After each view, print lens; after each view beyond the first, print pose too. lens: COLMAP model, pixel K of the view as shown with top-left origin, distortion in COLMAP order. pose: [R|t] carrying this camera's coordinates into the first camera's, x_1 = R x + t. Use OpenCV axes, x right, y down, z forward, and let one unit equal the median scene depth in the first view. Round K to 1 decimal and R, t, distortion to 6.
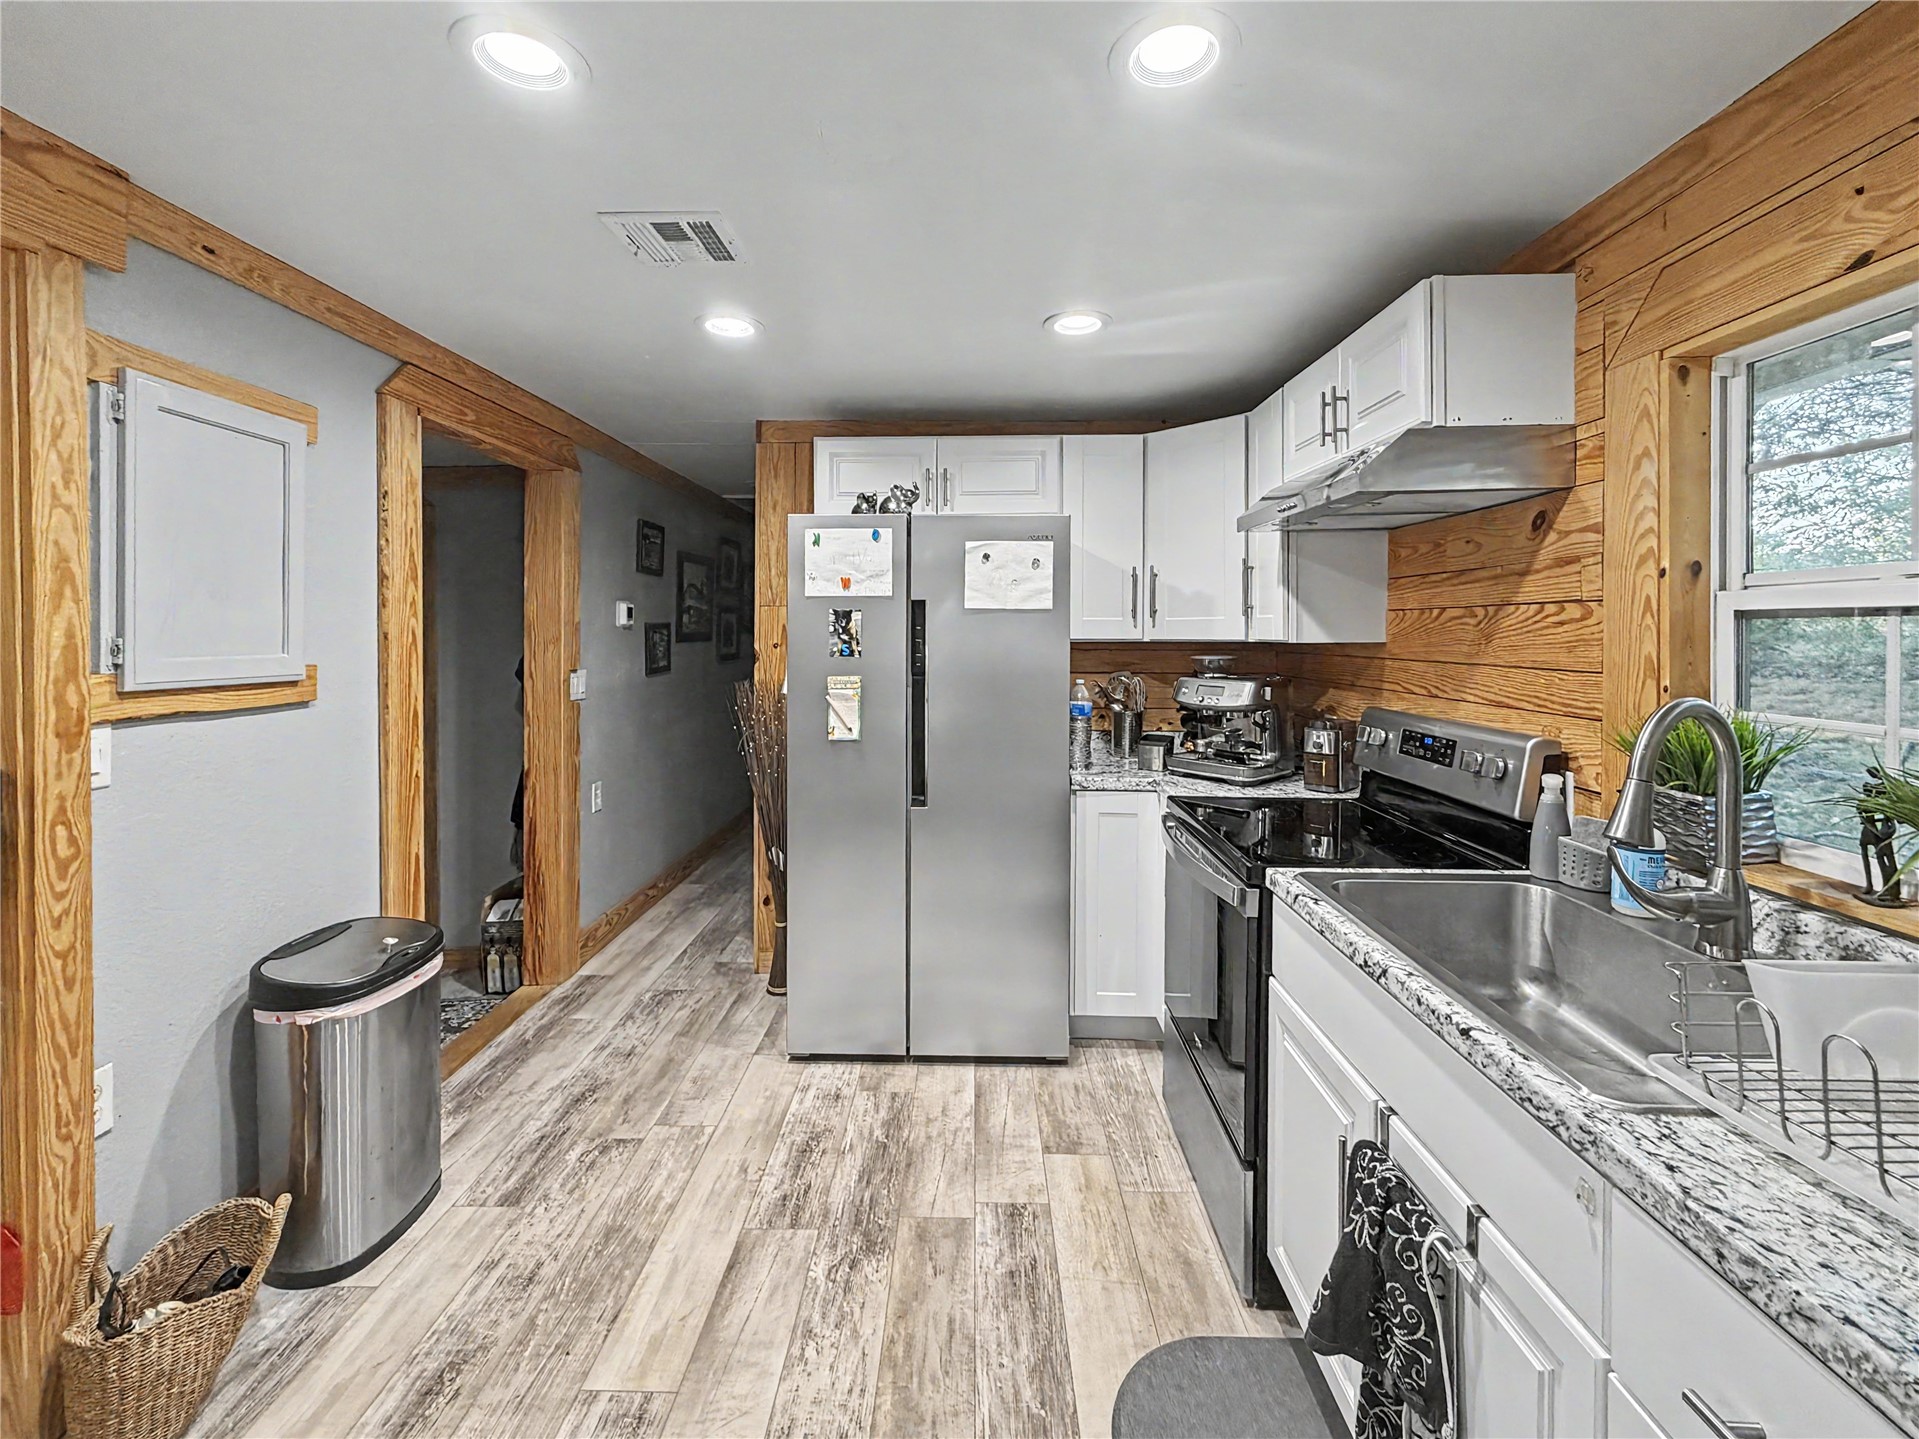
lens RADIAL K [[848.8, 0, 919.1], [0, 848.8, 631.5], [0, 0, 1]] dist [-0.001768, -0.000121]
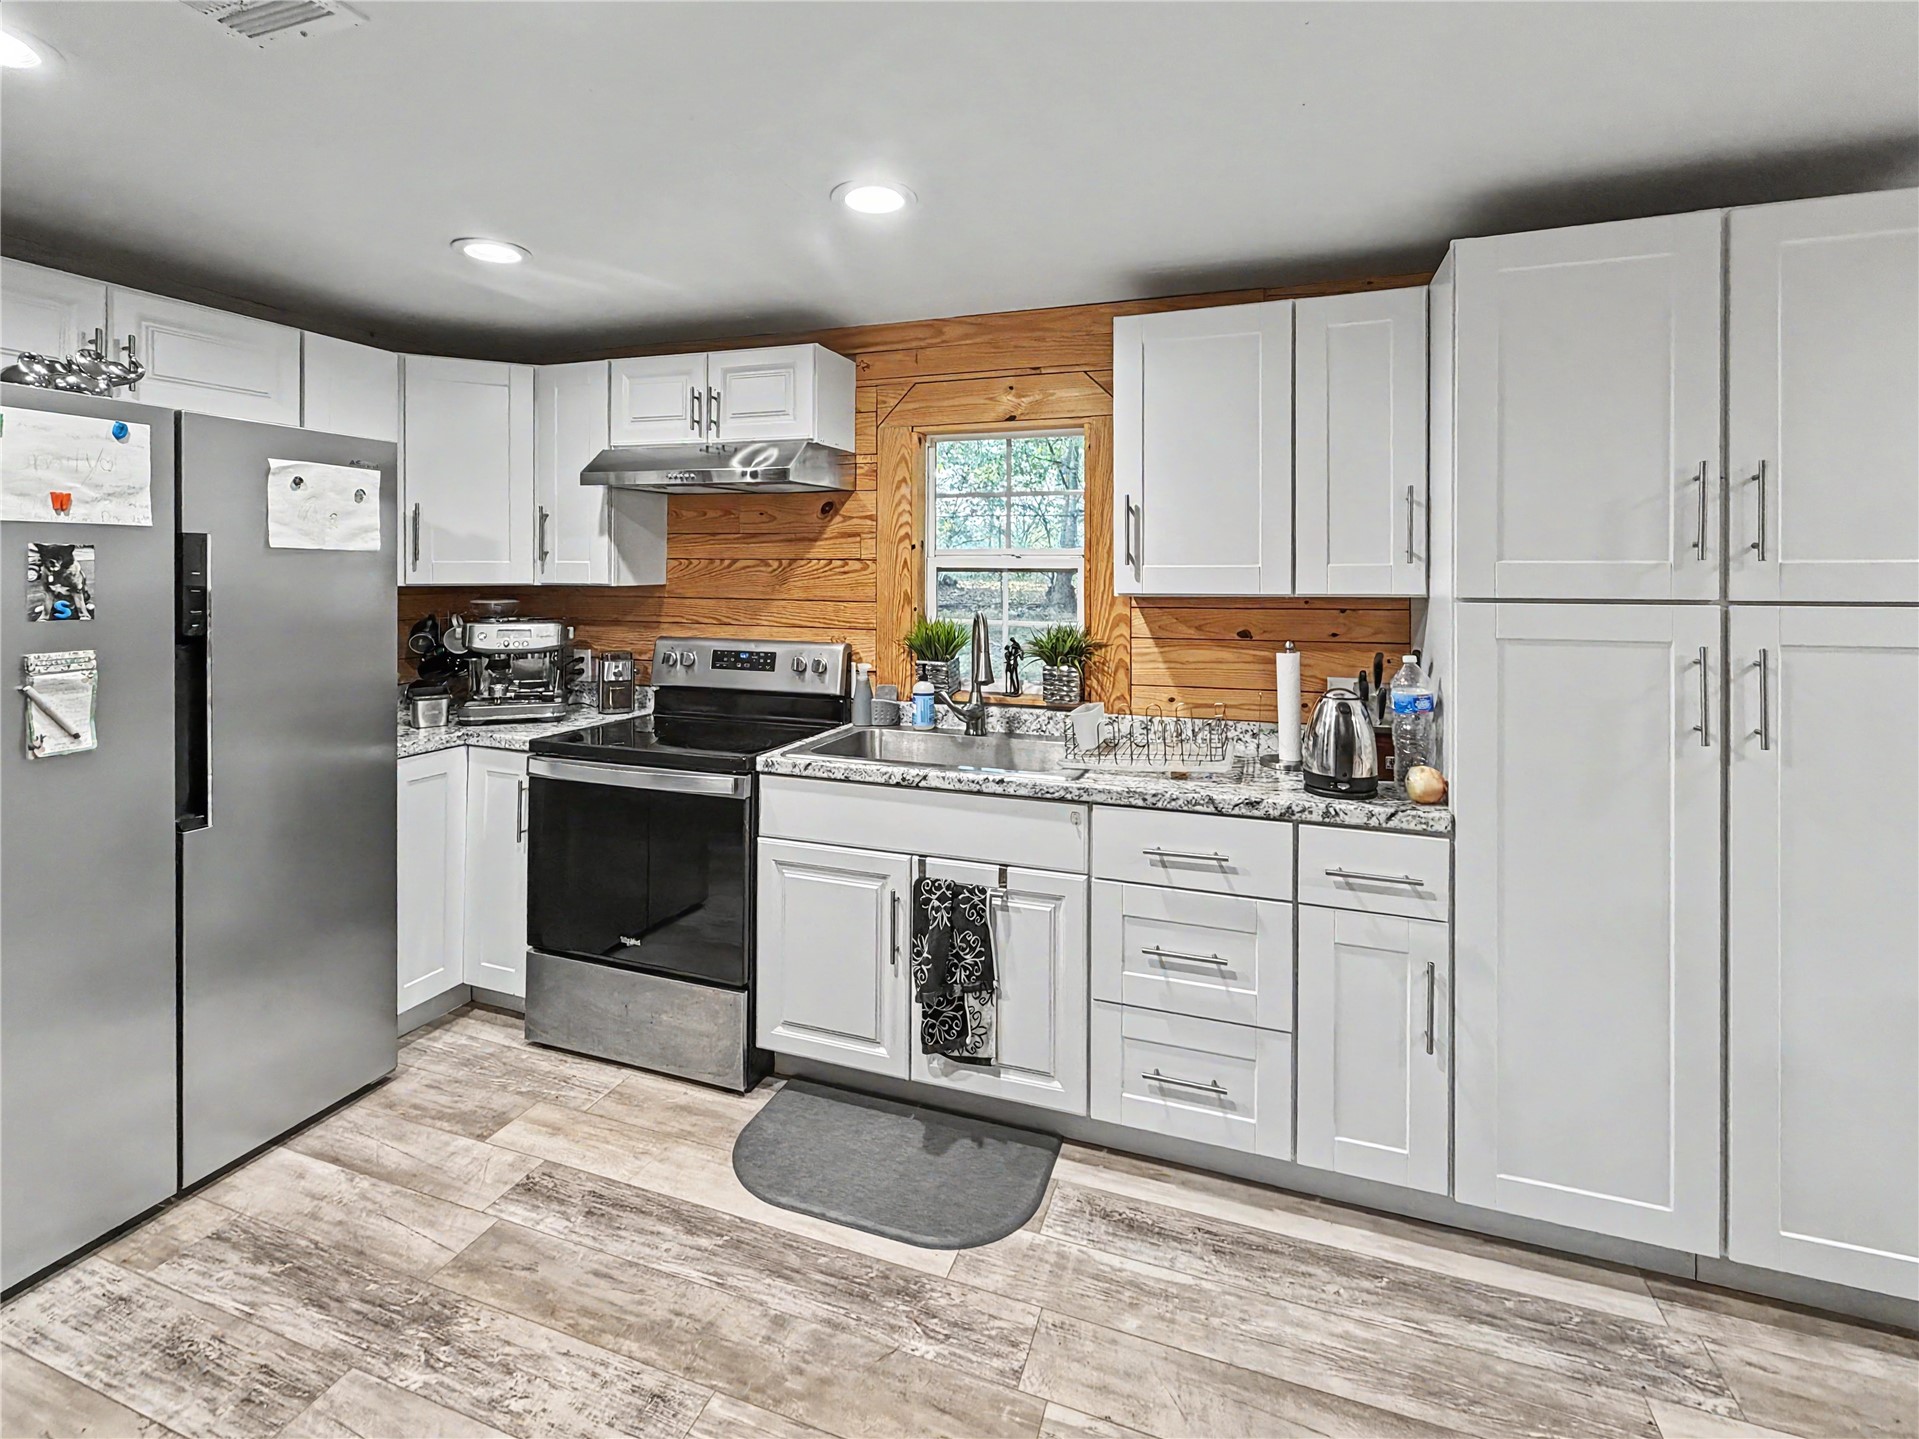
lens RADIAL K [[848.8, 0, 1016.4], [0, 848.8, 569.7], [0, 0, 1]] dist [-0.001768, -0.000121]
pose [[0.270610, 0.001415, 0.962688, -0.513841], [-0.006362, 0.999980, 0.000319, -0.012472], [-0.962668, -0.006211, 0.270614, 0.166416]]
